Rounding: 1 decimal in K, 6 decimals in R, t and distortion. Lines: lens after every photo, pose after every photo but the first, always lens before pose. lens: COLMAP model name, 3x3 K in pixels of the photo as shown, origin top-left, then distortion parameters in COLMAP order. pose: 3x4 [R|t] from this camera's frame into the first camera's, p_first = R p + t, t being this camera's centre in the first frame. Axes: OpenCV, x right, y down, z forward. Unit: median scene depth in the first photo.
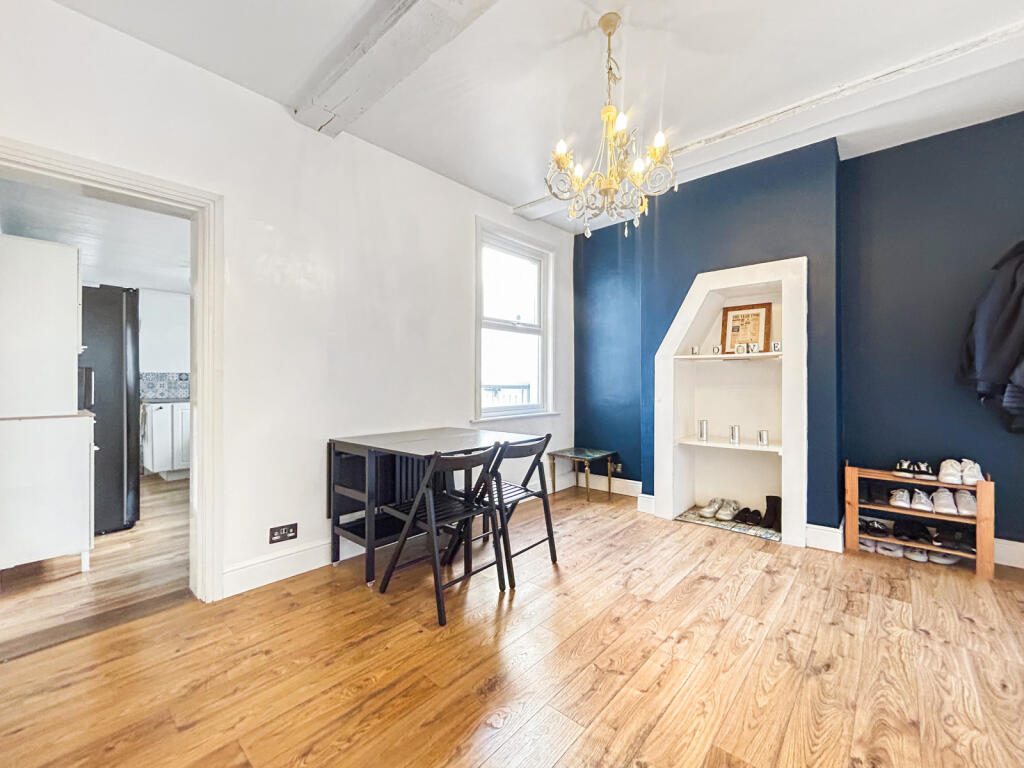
lens RADIAL K [[426.2, 0, 511.3], [0, 426.2, 378.8], [0, 0, 1]] dist [0.001445, -0.001142]
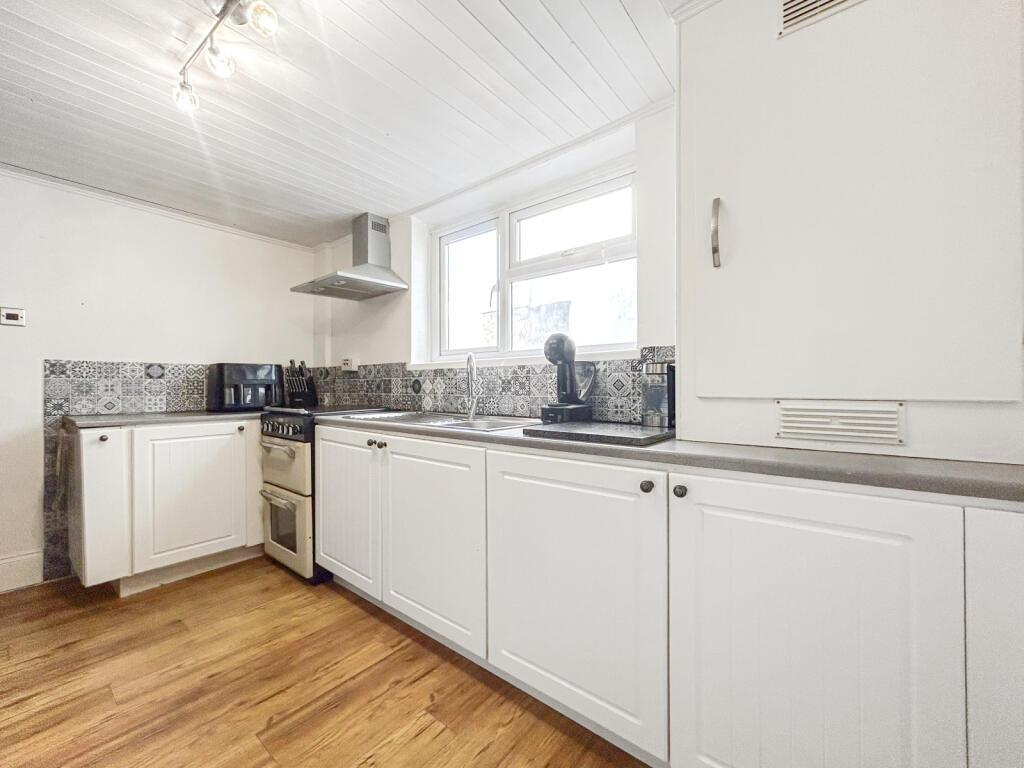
lens RADIAL K [[426.2, 0, 503.1], [0, 426.2, 384.5], [0, 0, 1]] dist [0.001445, -0.001142]
pose [[0.999139, 0.000848, 0.041488, -0.393593], [-0.000822, 0.999999, -0.000636, 0.011818], [-0.041489, 0.000601, 0.999139, 0.498623]]
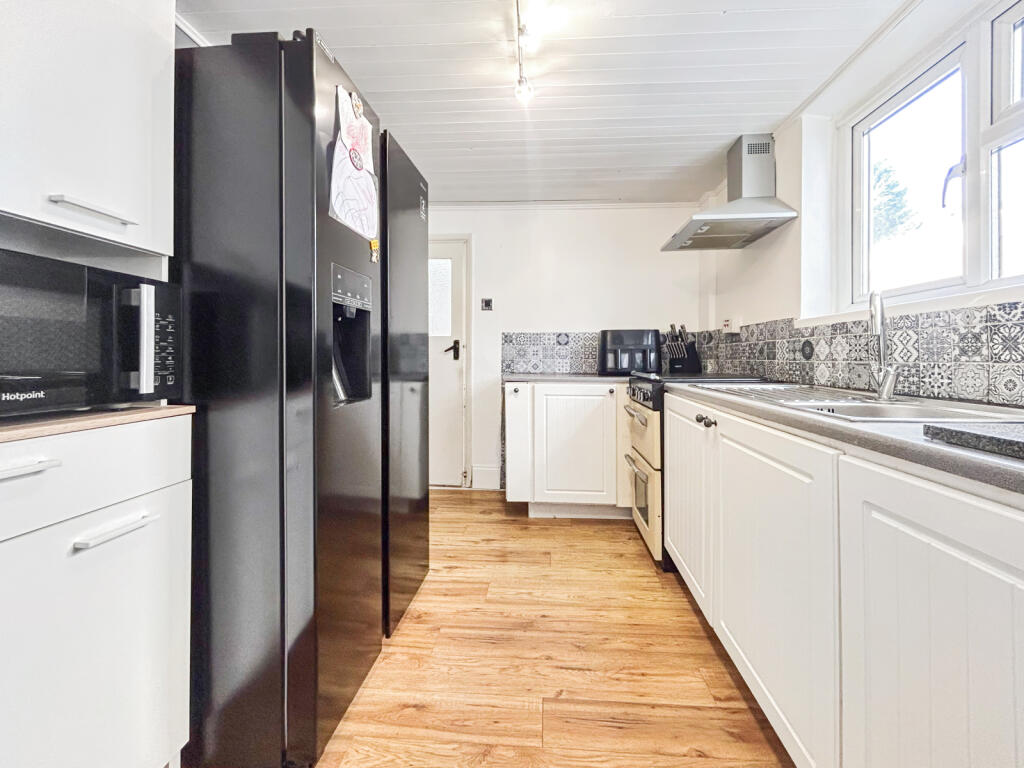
lens RADIAL K [[426.2, 0, 519.3], [0, 426.2, 354.4], [0, 0, 1]] dist [0.001445, -0.001142]
pose [[0.612153, 0.000850, -0.790739, -0.338438], [-0.004529, 0.999987, -0.002431, 0.019779], [0.790726, 0.005070, 0.612149, 0.599137]]
